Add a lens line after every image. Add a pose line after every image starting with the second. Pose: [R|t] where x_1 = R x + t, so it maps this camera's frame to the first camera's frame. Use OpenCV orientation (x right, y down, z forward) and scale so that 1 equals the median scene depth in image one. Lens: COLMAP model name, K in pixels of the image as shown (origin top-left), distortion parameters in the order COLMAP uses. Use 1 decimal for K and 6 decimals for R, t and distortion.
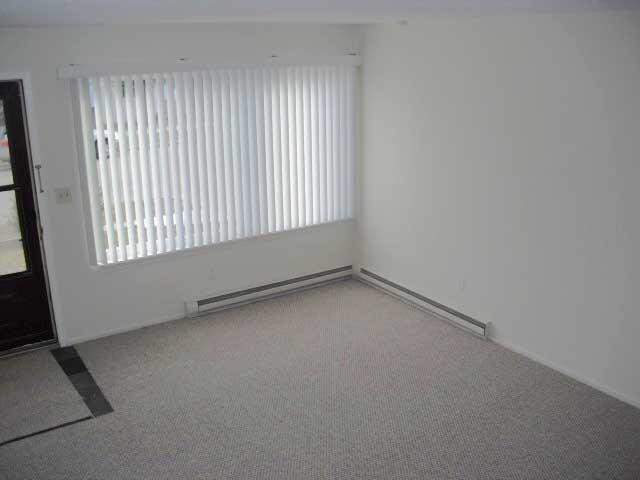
lens RADIAL K [[629.0, 0, 320.0], [0, 629.0, 240.0], [0, 0, 1]] dist [-0.230016, 0.200639]
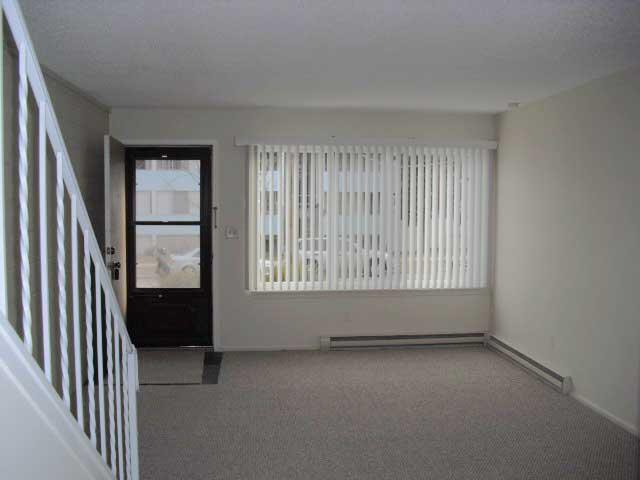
lens RADIAL K [[629.0, 0, 320.0], [0, 629.0, 240.0], [0, 0, 1]] dist [-0.230016, 0.200639]
pose [[0.886135, 0.045155, -0.461223, 0.334877], [-0.150280, 0.969459, -0.193816, 0.157534], [0.438385, 0.241060, 0.865857, -0.085877]]
